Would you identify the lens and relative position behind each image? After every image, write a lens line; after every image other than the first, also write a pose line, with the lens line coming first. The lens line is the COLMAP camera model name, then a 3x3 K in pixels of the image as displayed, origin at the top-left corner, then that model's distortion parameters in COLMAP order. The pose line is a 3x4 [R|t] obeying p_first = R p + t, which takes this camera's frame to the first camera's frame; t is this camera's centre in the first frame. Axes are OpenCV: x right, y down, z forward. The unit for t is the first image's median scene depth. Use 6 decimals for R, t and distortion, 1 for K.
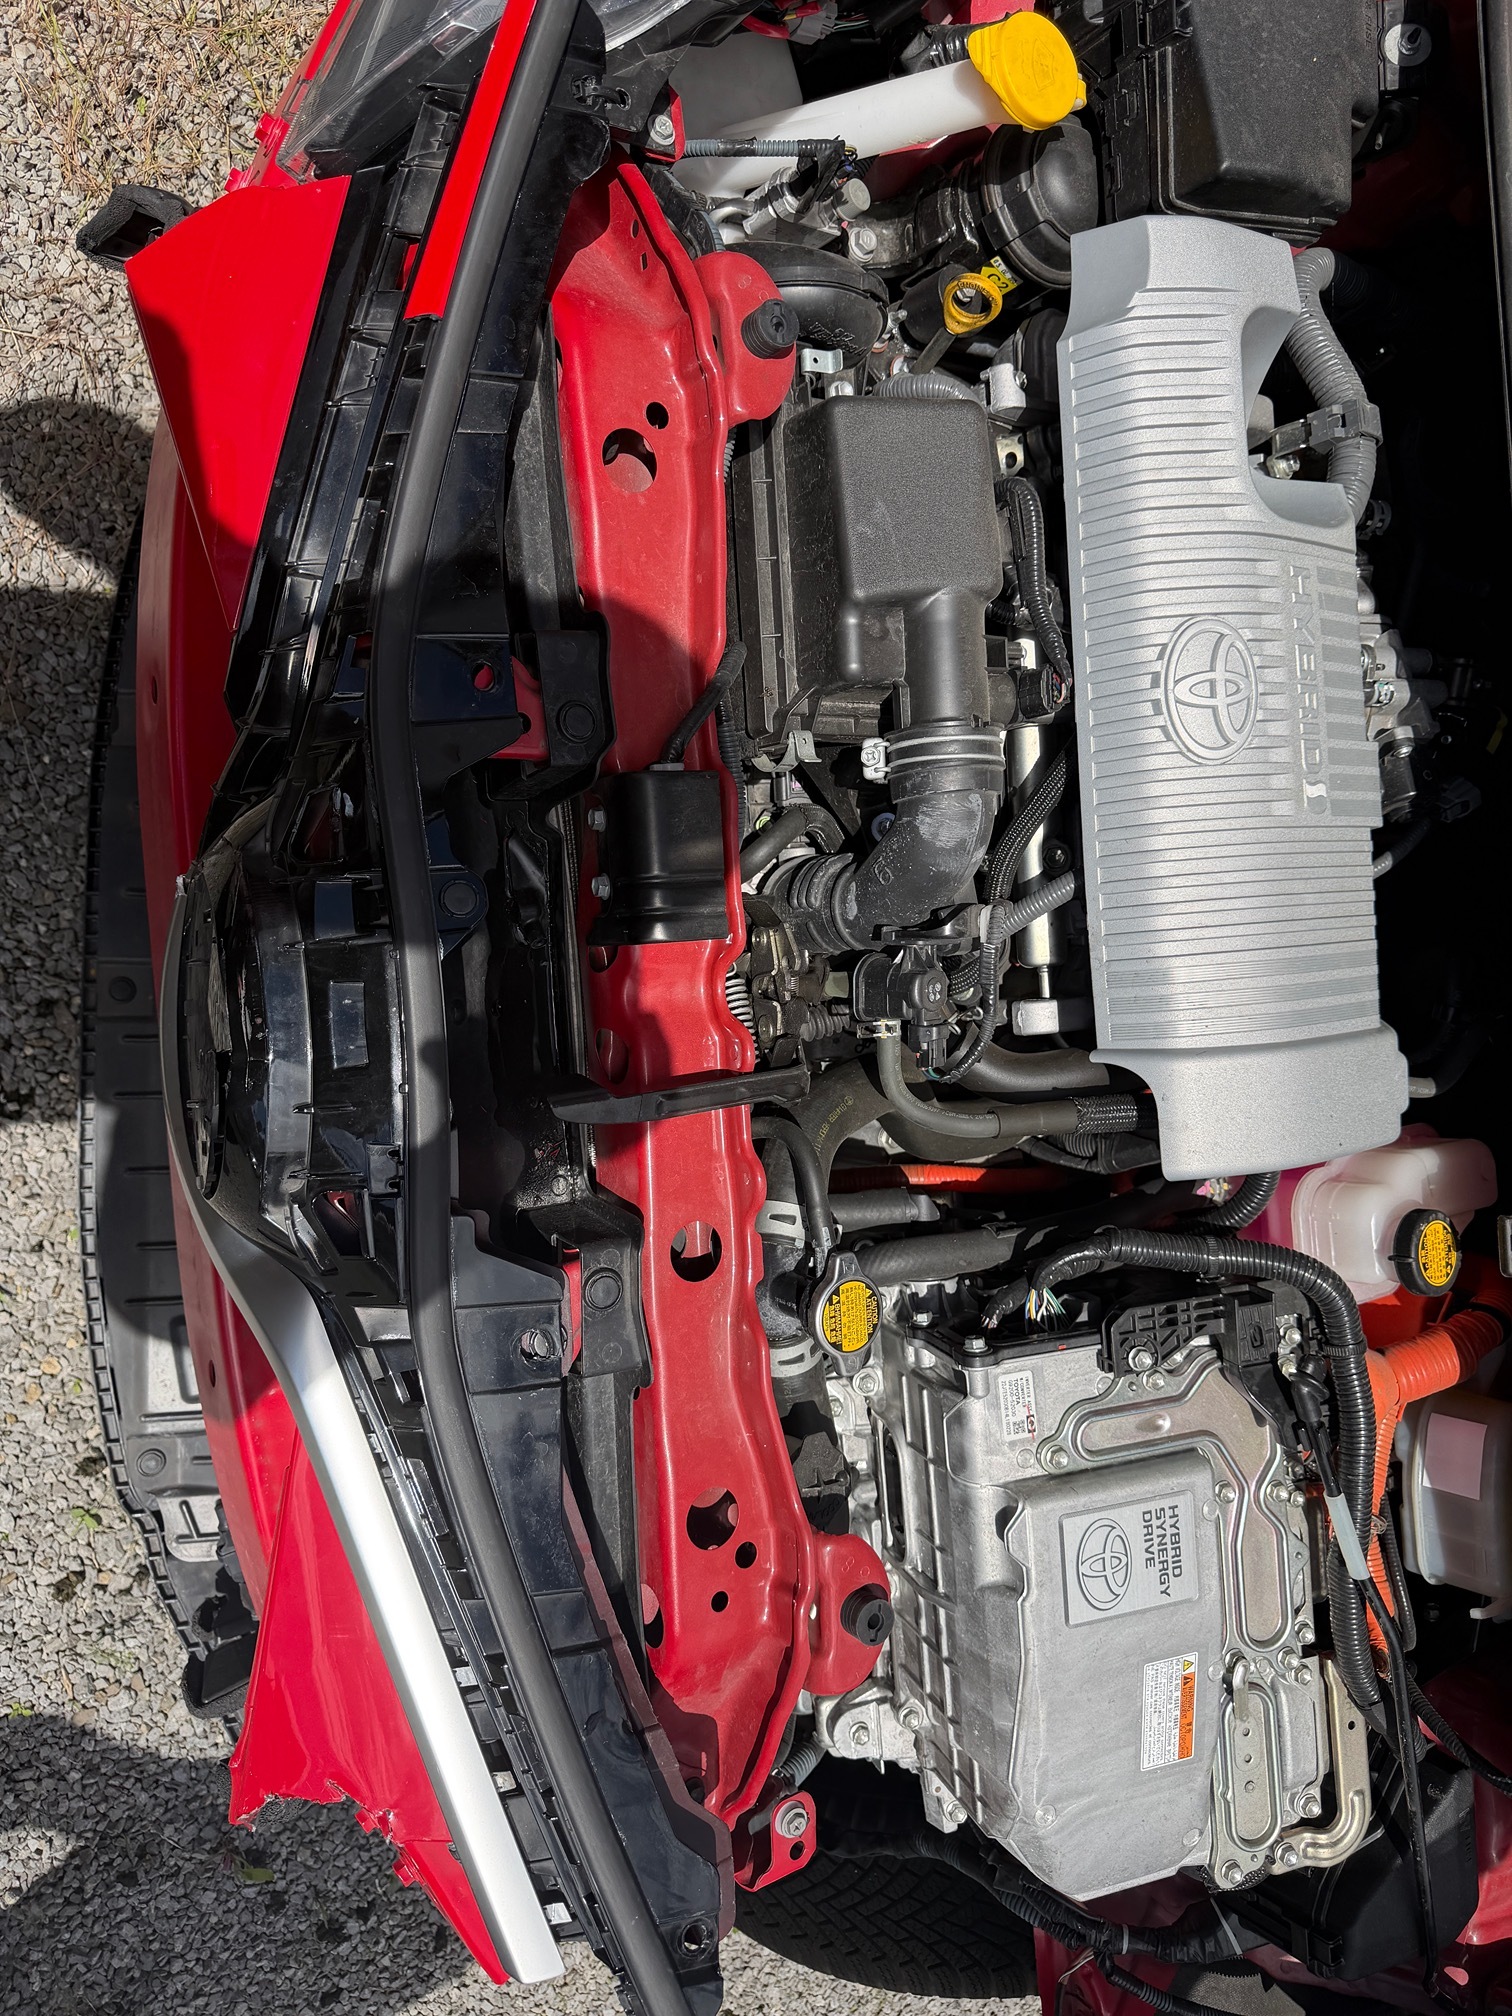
lens RADIAL K [[1493.2, 0, 640.2], [0, 1493.2, 1057.7], [0, 0, 1]] dist [0.004586, -0.013049]
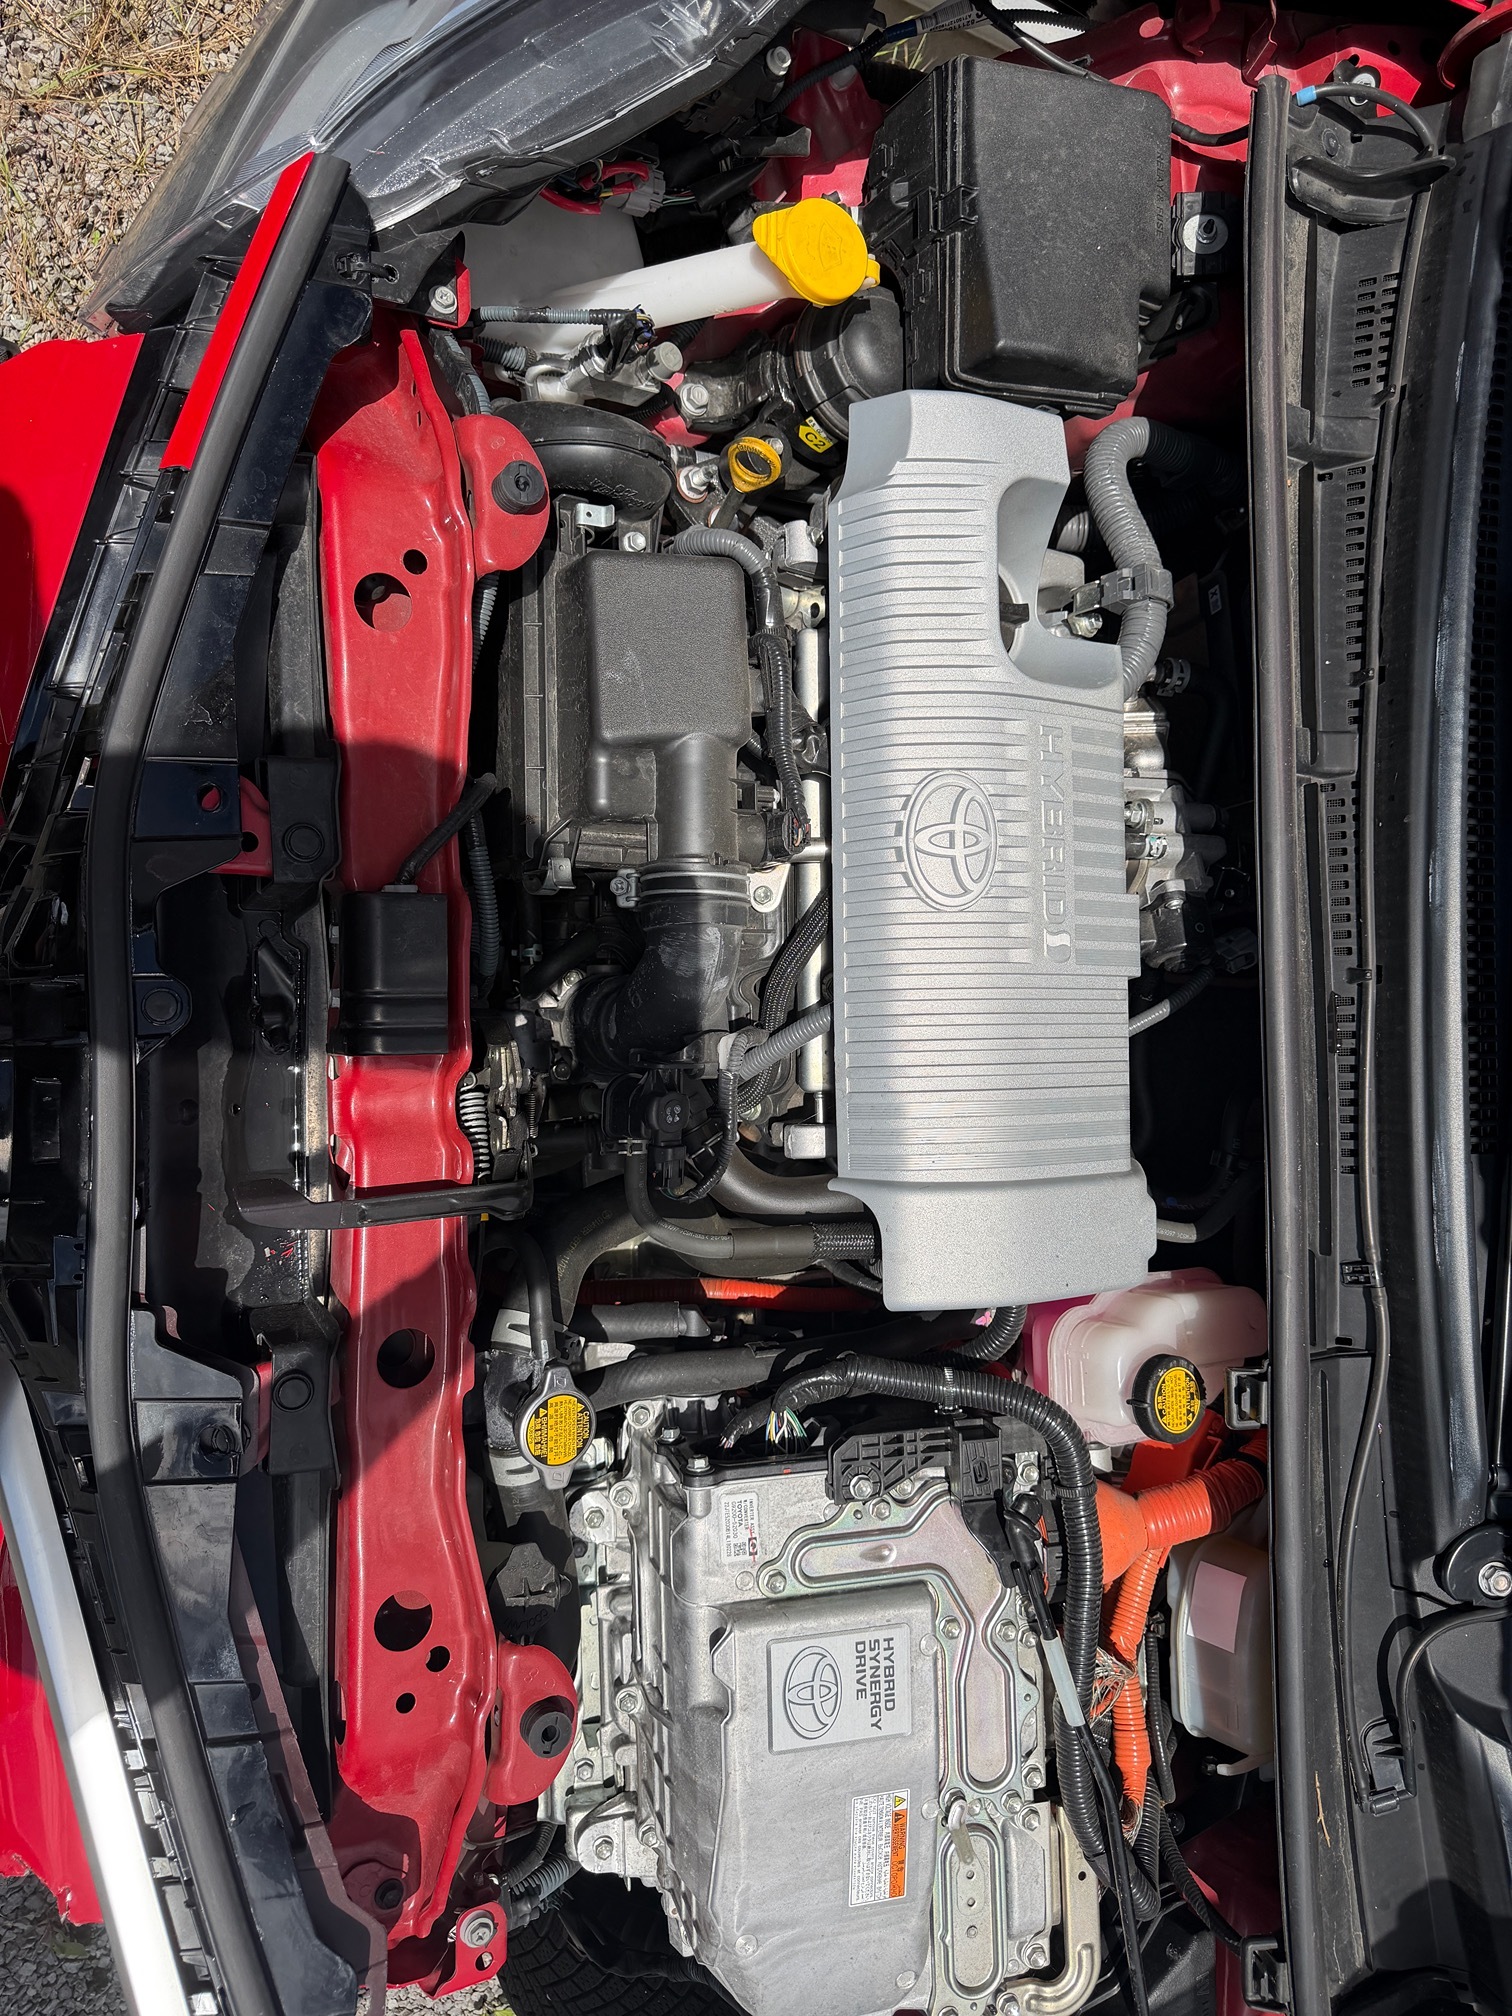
lens RADIAL K [[1493.2, 0, 640.2], [0, 1493.2, 1057.7], [0, 0, 1]] dist [0.004586, -0.013049]
pose [[0.997803, 0.052925, -0.039840, 0.203634], [-0.055099, 0.996932, -0.055602, -0.023561], [0.036775, 0.057675, 0.997658, -0.031242]]
